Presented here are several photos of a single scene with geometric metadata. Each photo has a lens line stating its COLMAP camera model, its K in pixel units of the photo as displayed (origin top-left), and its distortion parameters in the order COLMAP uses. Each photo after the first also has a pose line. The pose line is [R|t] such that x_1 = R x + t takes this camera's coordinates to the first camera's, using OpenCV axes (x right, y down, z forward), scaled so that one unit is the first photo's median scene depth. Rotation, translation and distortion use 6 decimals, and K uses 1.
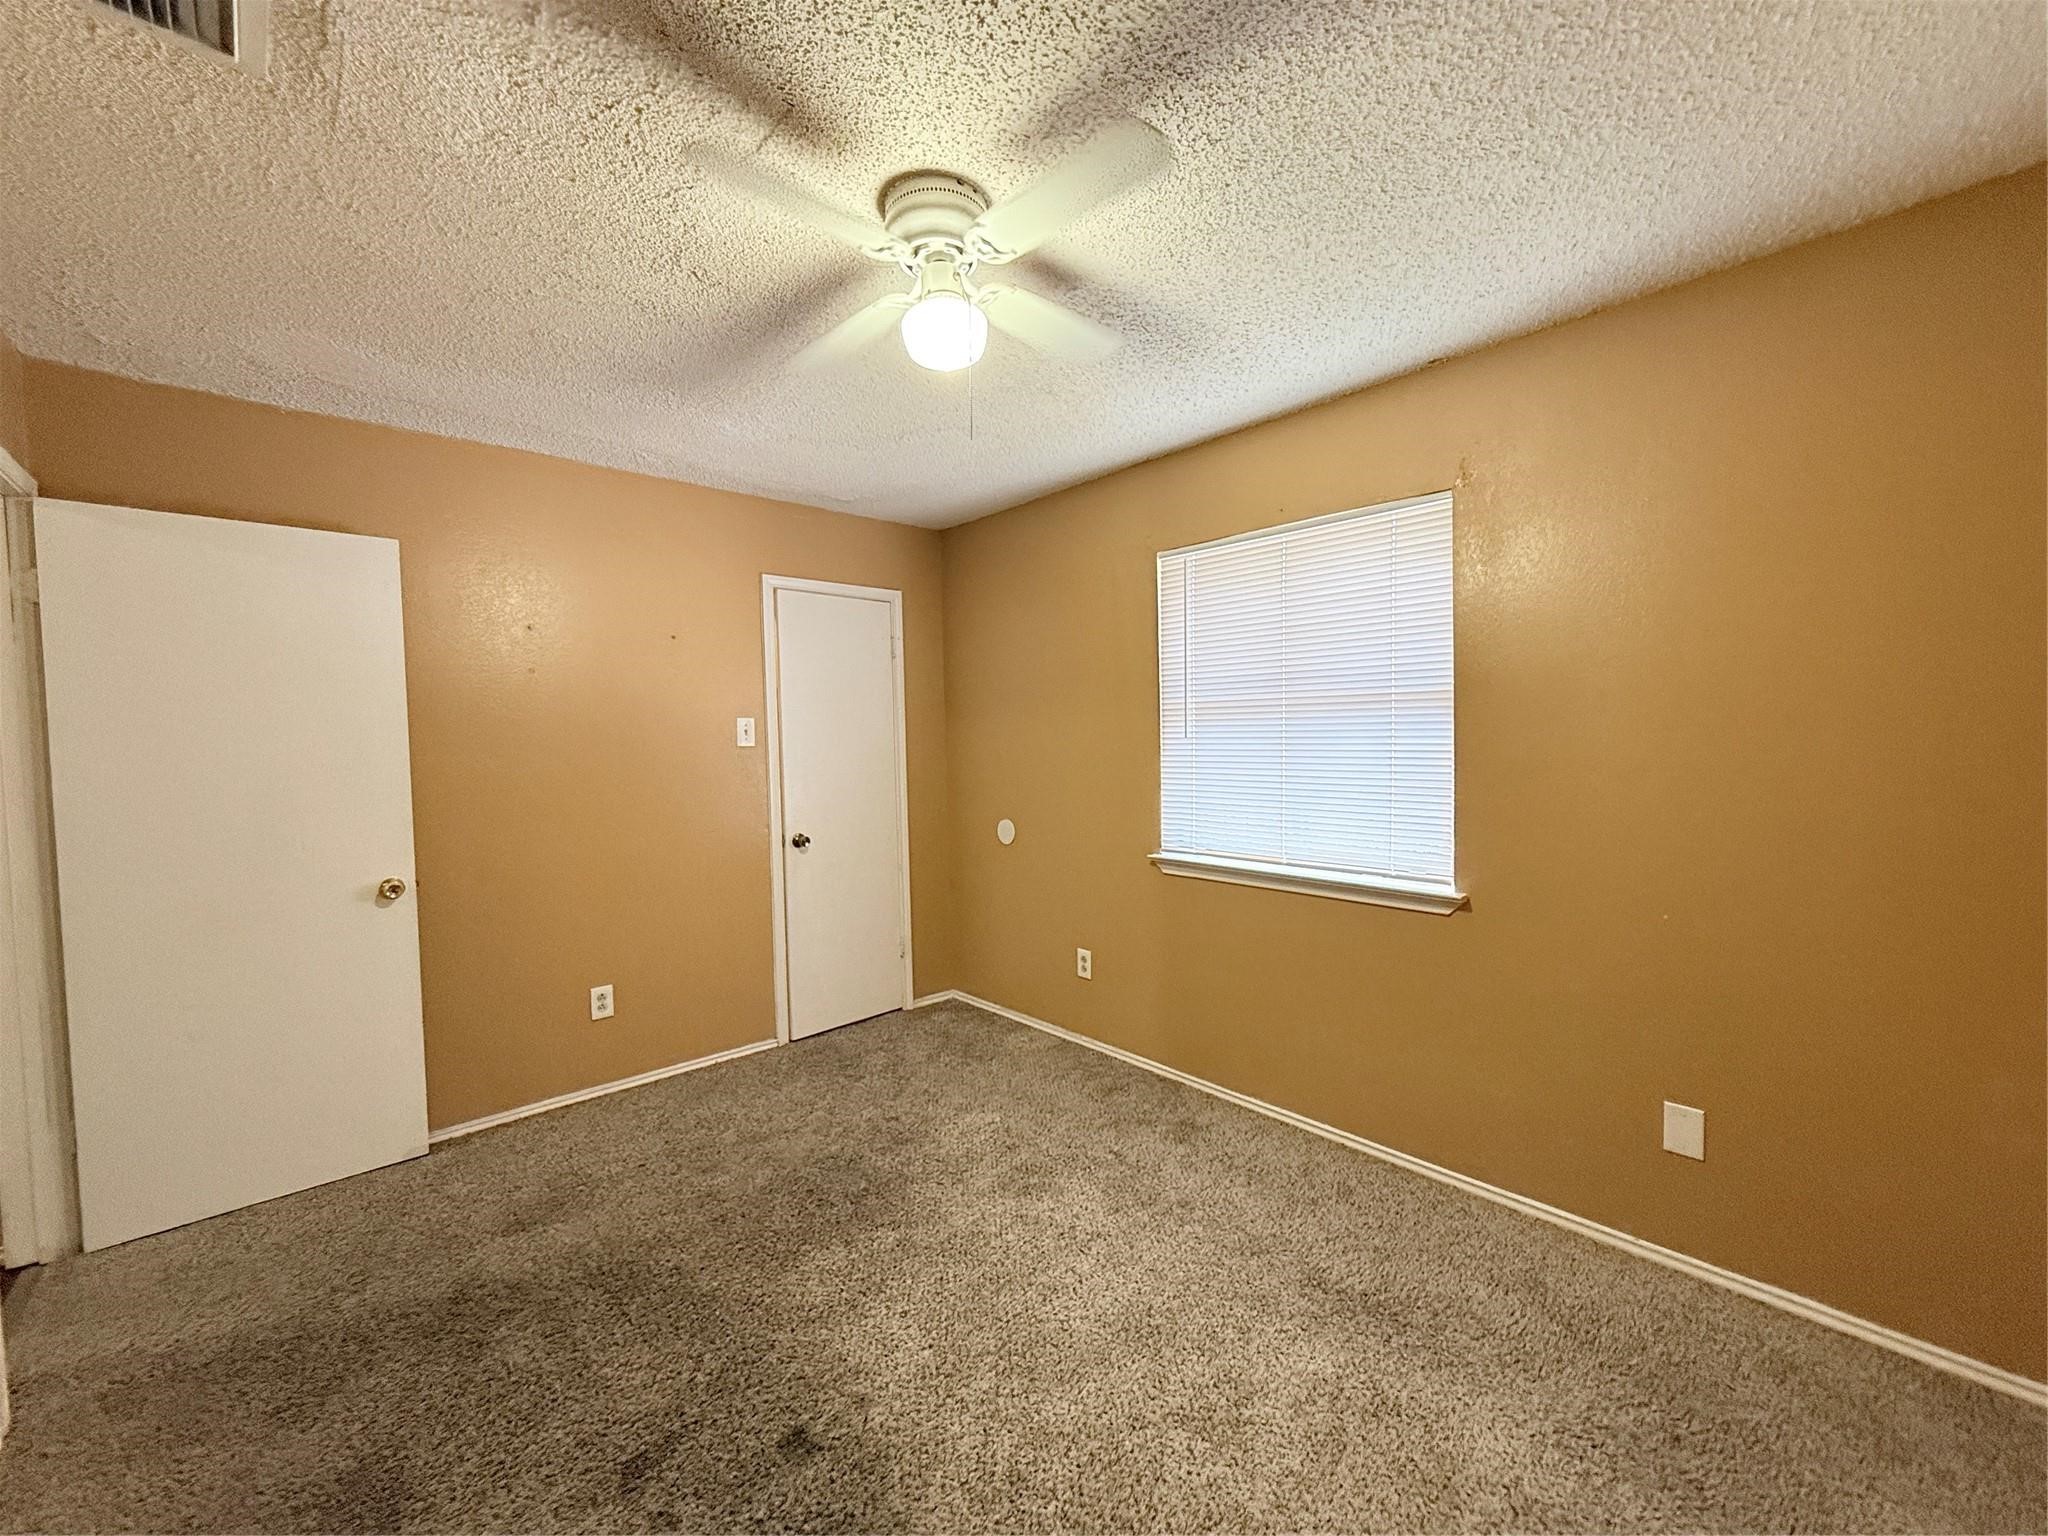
lens RADIAL K [[812.5, 0, 1026.9], [0, 812.5, 766.7], [0, 0, 1]] dist [-0.002615, 0.000241]
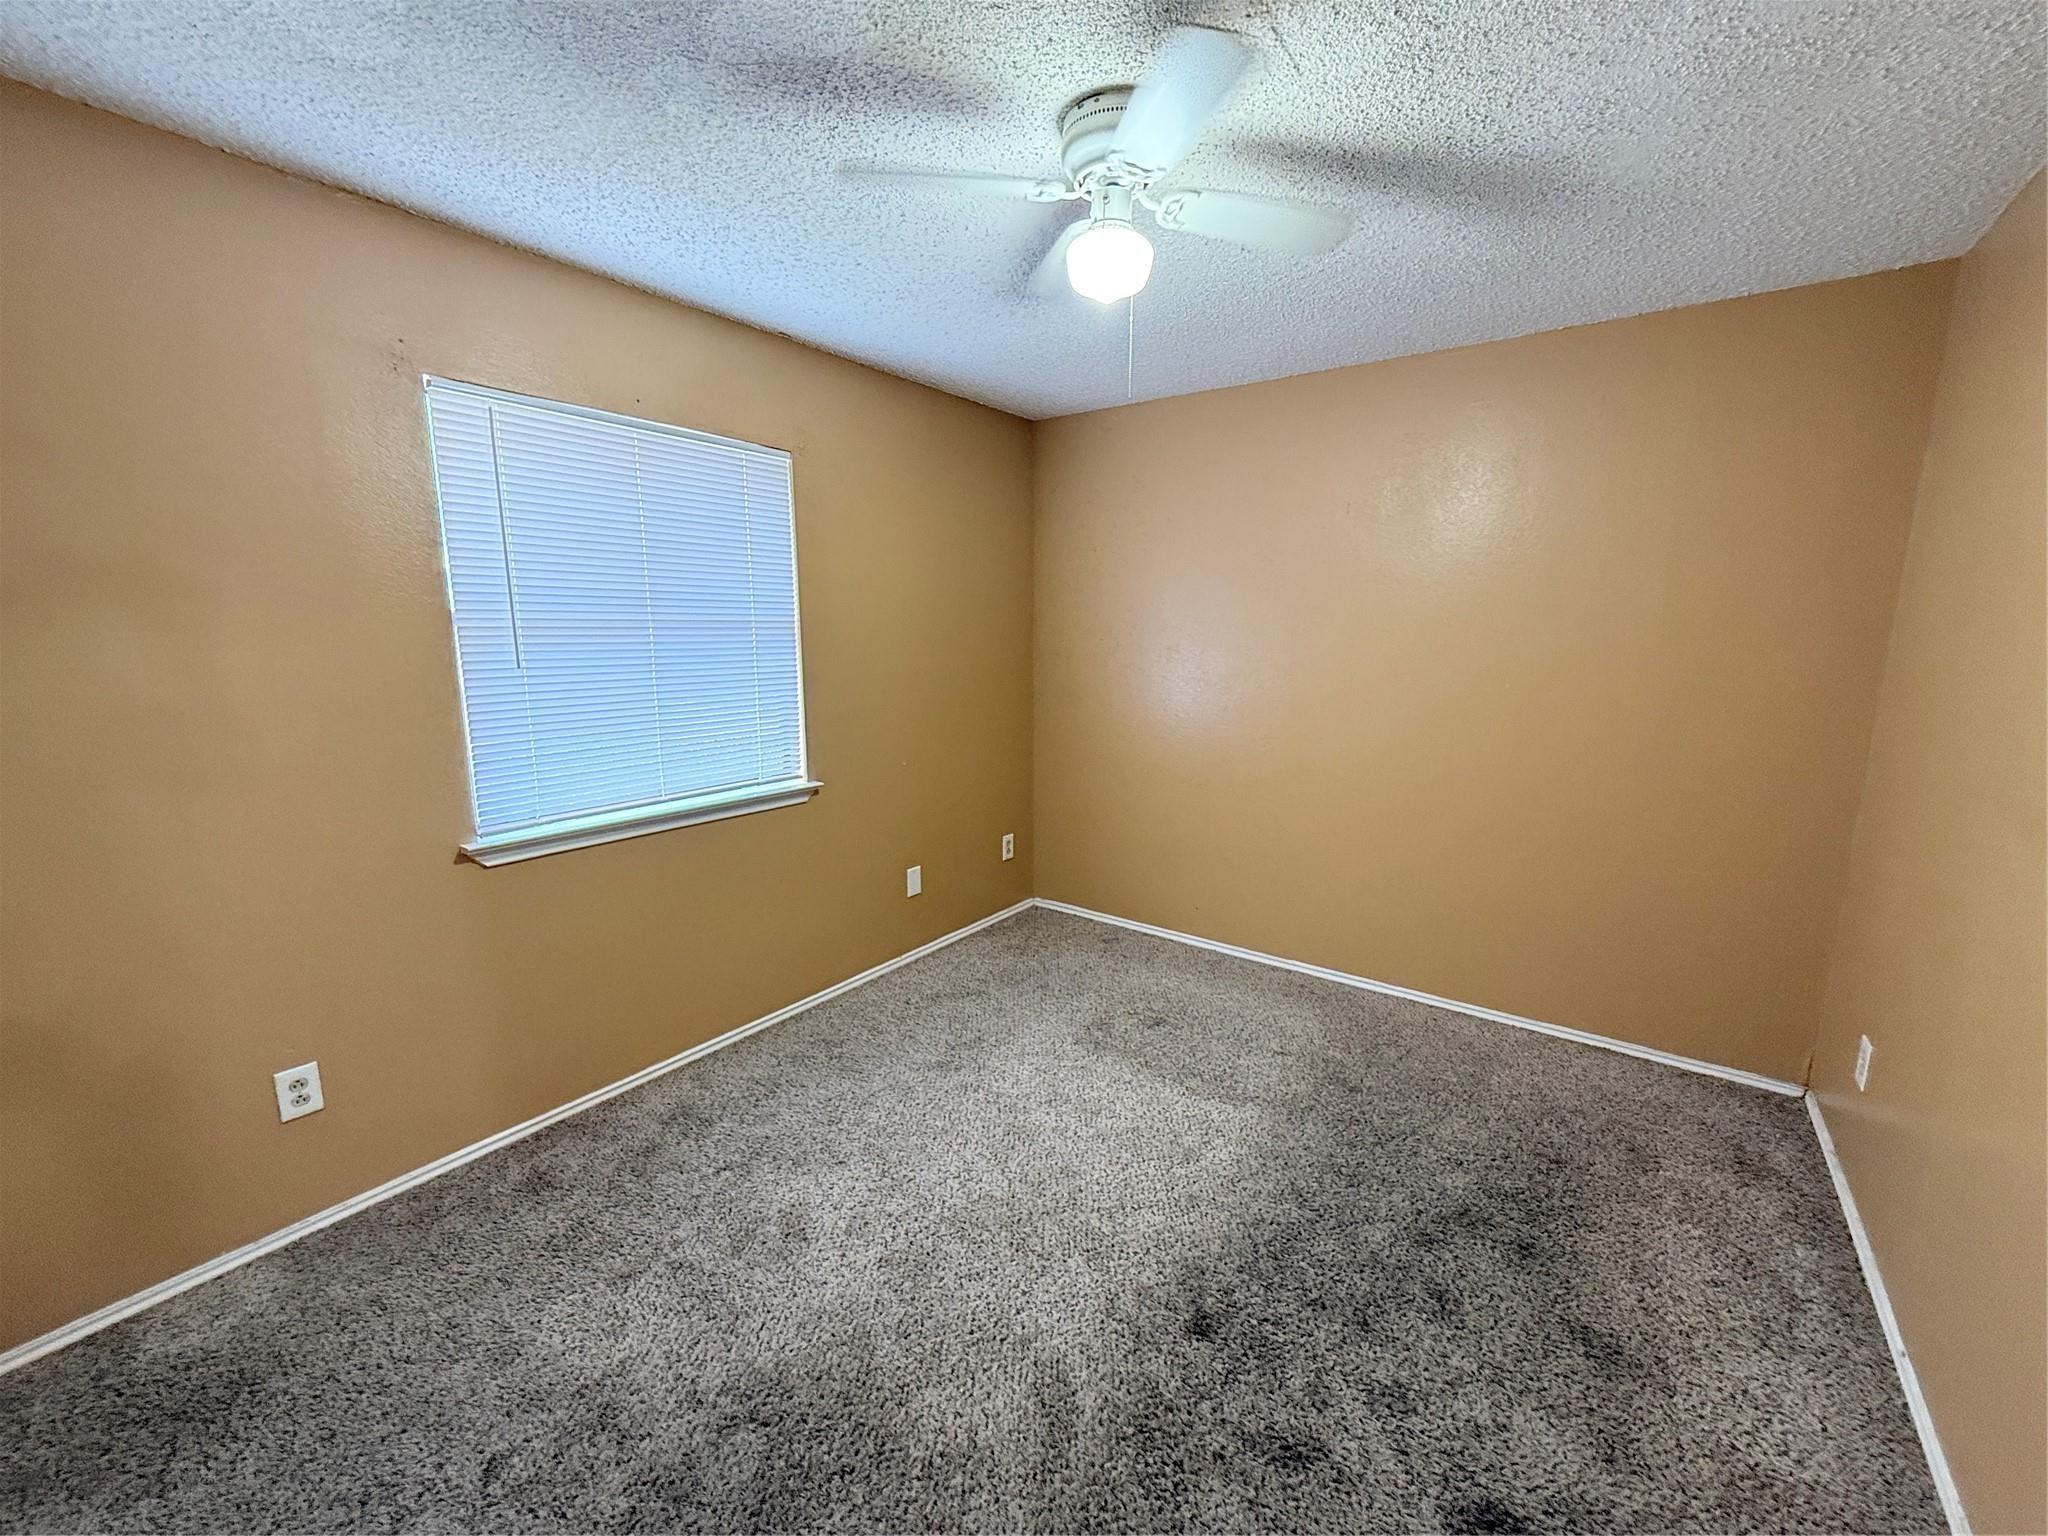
lens RADIAL K [[812.5, 0, 1028.0], [0, 812.5, 768.3], [0, 0, 1]] dist [-0.002615, 0.000241]
pose [[-0.190359, -0.148535, 0.970413, -0.663326], [0.042404, 0.986321, 0.159288, -0.048279], [-0.980798, 0.071471, -0.181457, 0.770496]]
